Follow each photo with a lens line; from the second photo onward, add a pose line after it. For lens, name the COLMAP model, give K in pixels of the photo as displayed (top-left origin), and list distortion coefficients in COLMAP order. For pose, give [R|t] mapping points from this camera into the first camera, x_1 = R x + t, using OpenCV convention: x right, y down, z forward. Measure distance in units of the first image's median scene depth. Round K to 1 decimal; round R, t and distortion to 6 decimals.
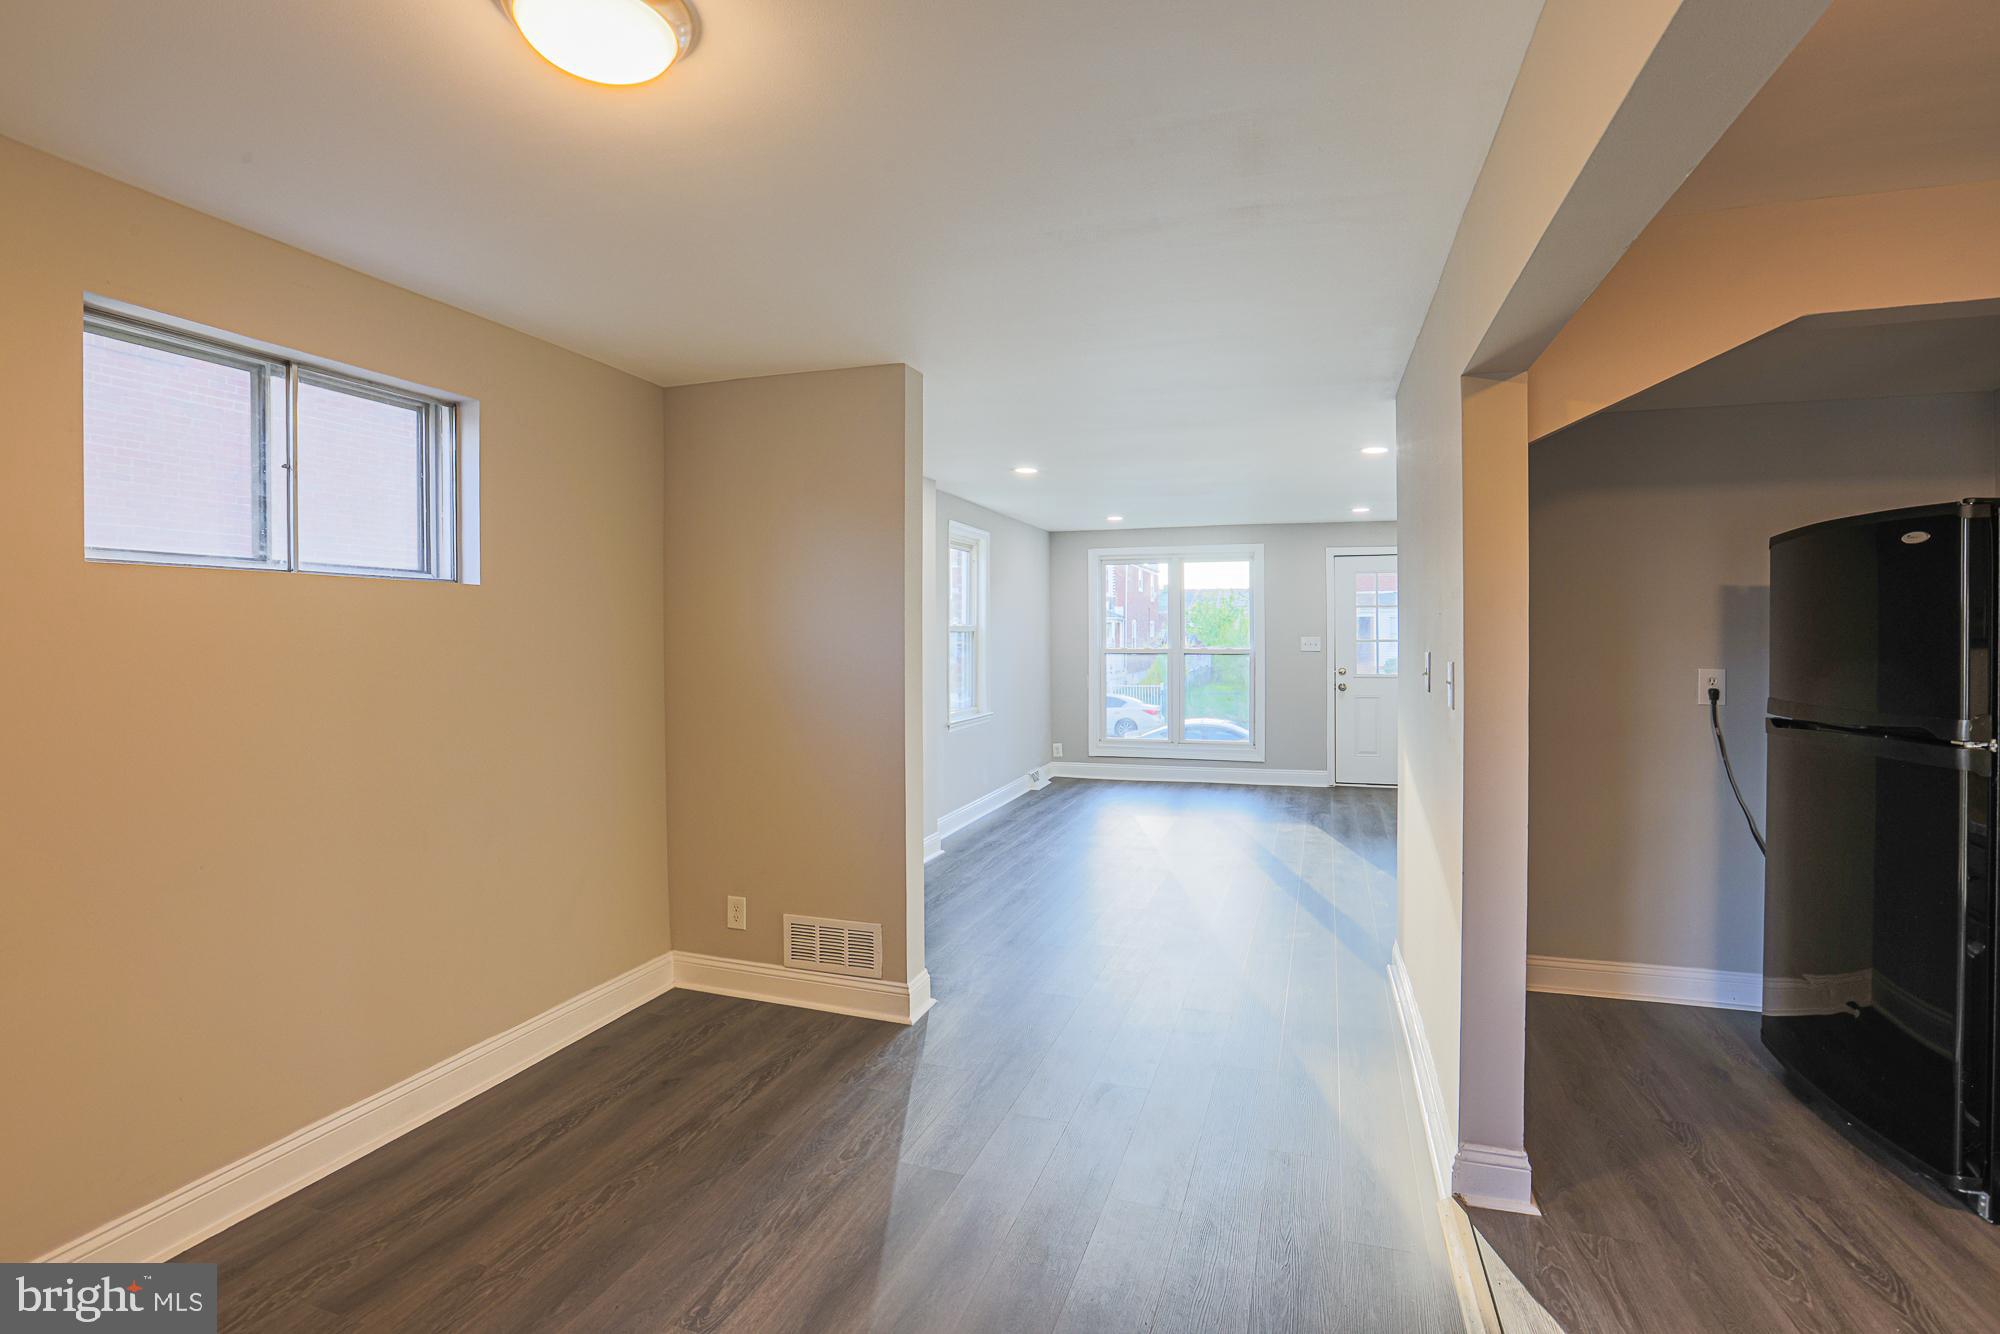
lens RADIAL K [[928.4, 0, 1001.5], [0, 928.4, 655.4], [0, 0, 1]] dist [-0.056841, 0.017014]
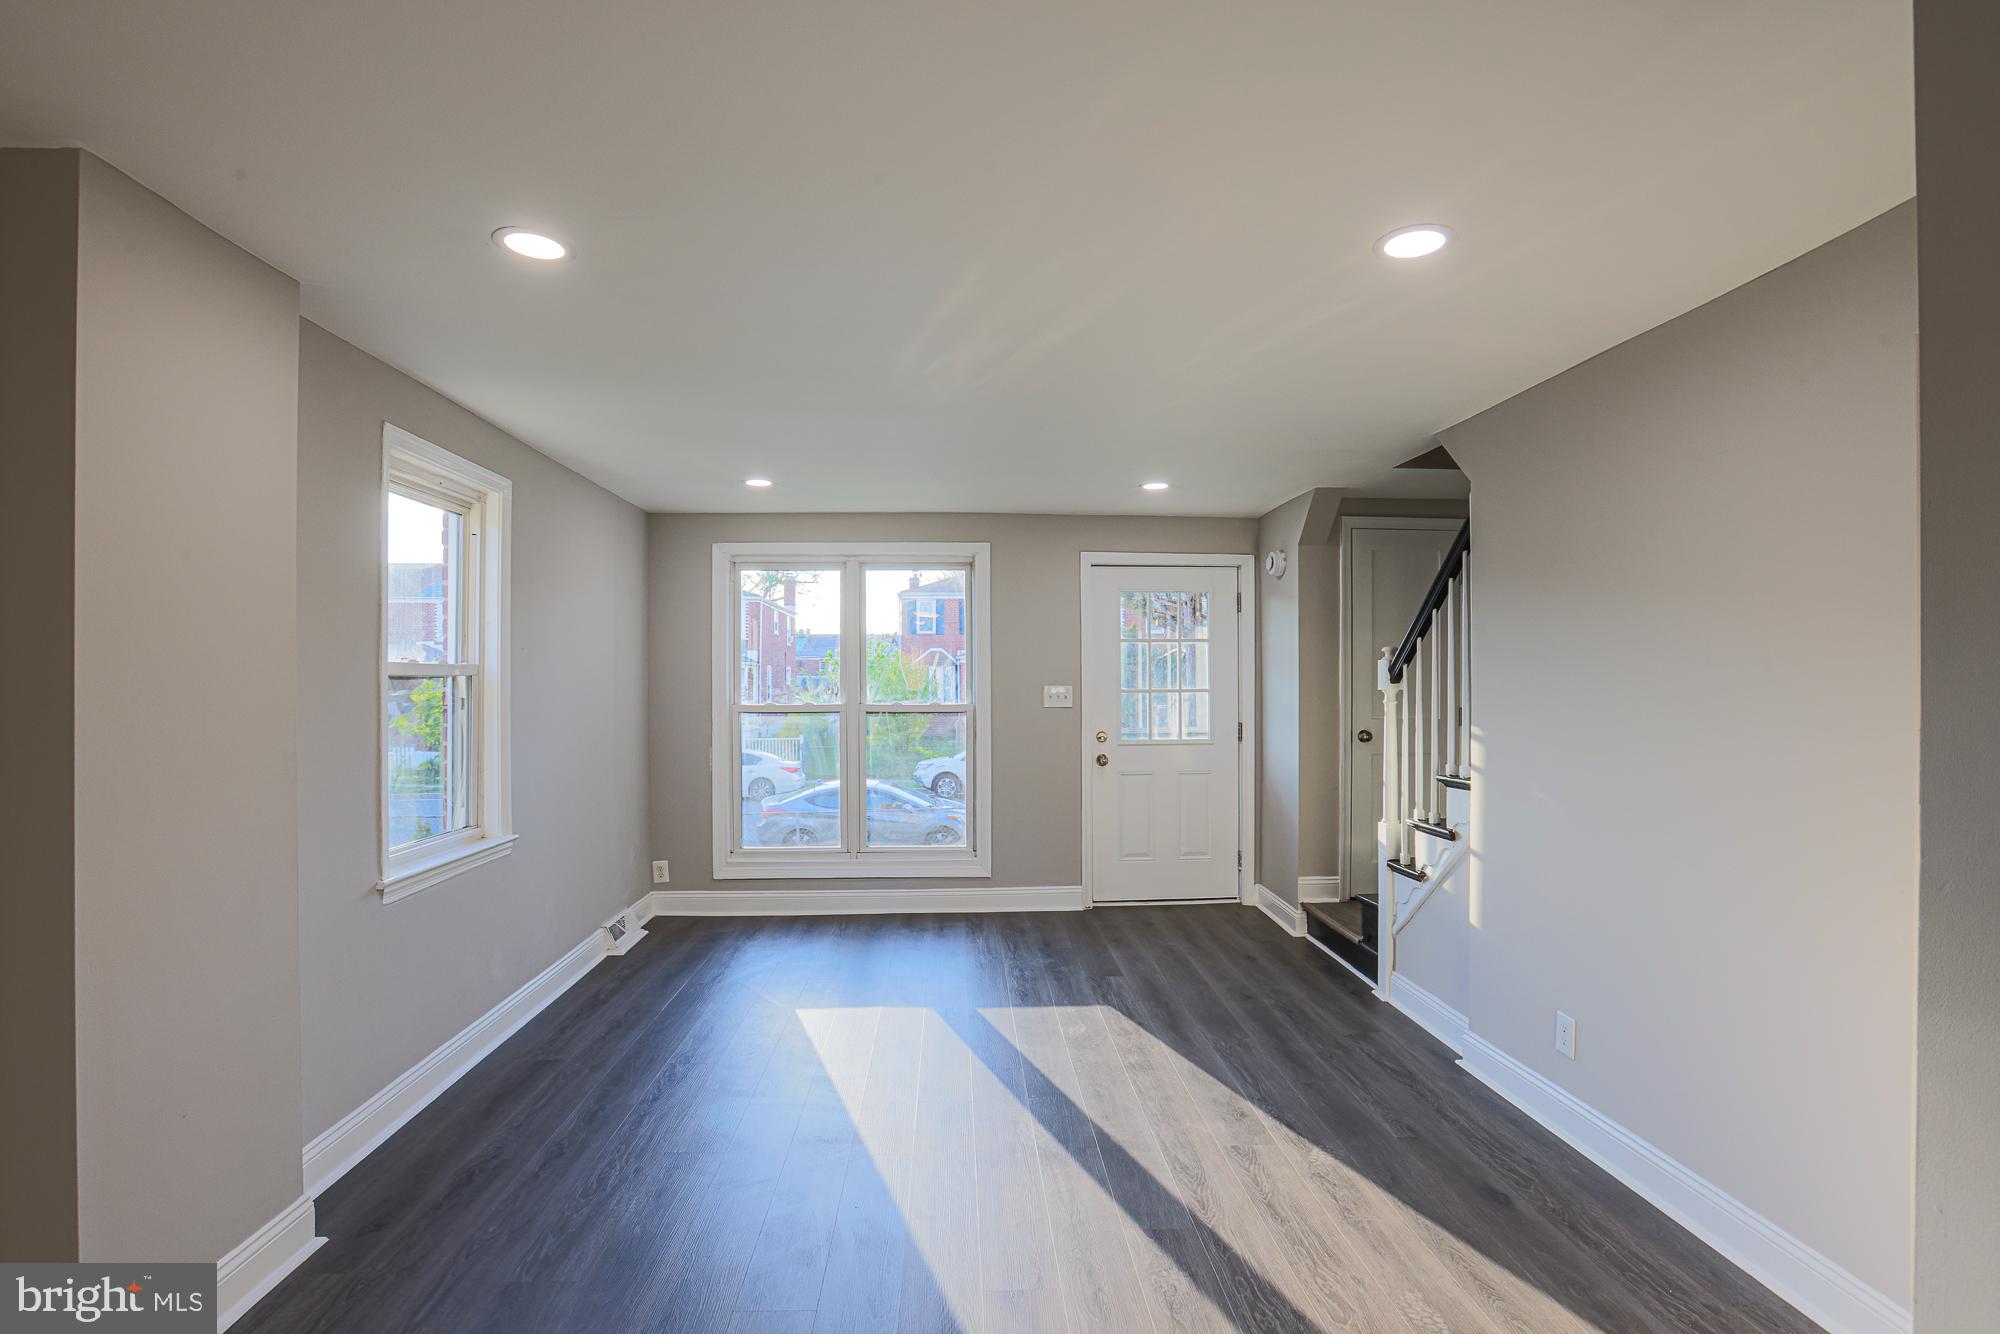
lens RADIAL K [[928.4, 0, 999.5], [0, 928.4, 684.9], [0, 0, 1]] dist [-0.056841, 0.017014]
pose [[0.925217, 0.001883, 0.379433, 0.098833], [0.004955, 0.999842, -0.017044, -0.022787], [-0.379406, 0.017650, 0.925062, 0.945458]]
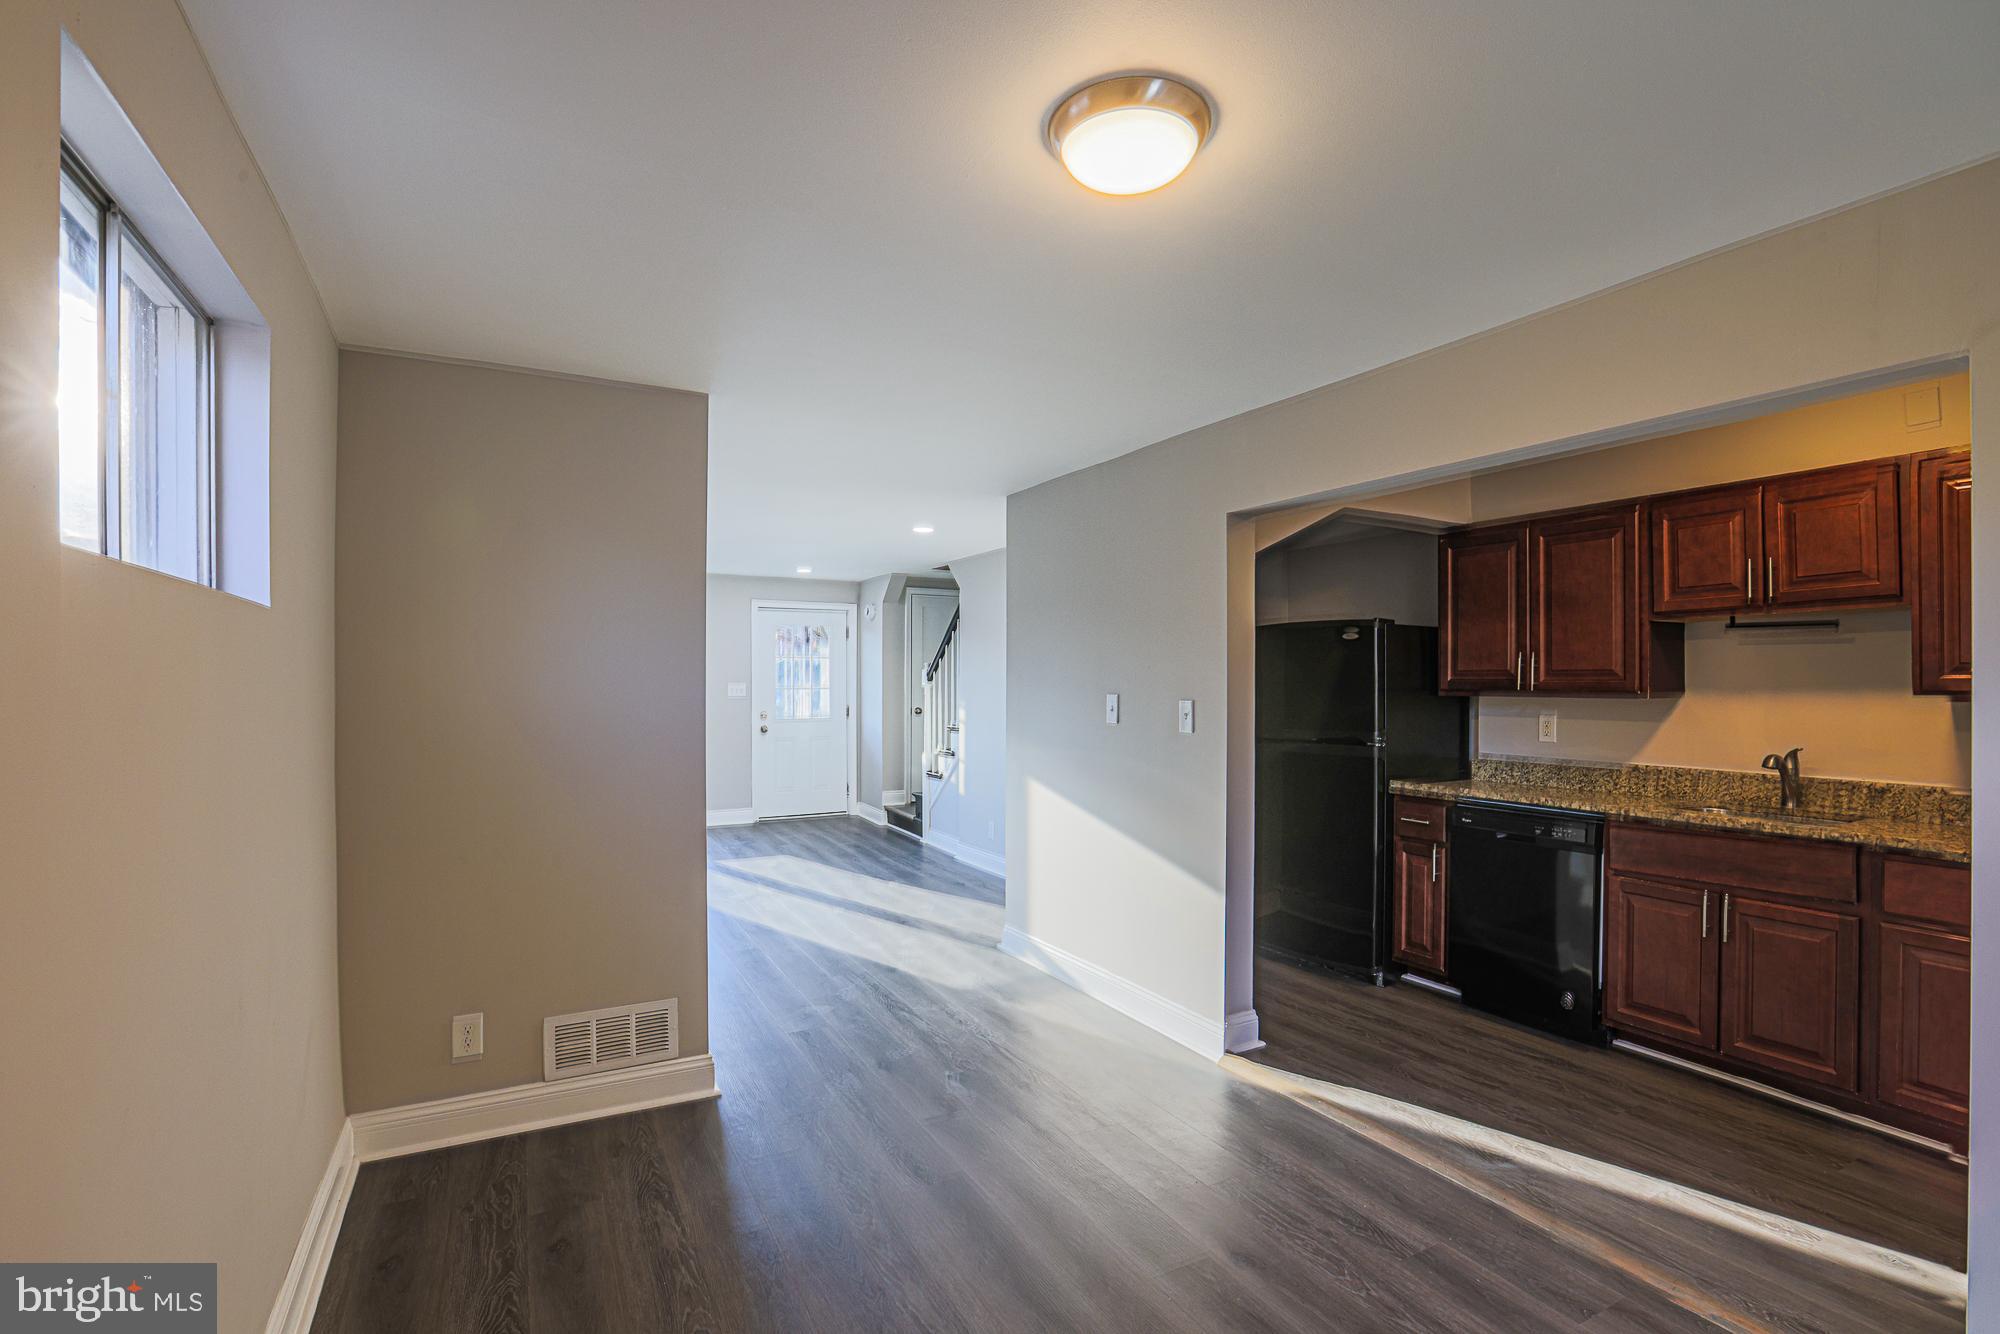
lens RADIAL K [[928.4, 0, 996.2], [0, 928.4, 690.0], [0, 0, 1]] dist [-0.056841, 0.017014]
pose [[0.680977, -0.001842, 0.732302, -0.571180], [0.009324, 0.999938, -0.006156, -0.006420], [-0.732245, 0.011020, 0.680952, 0.143574]]
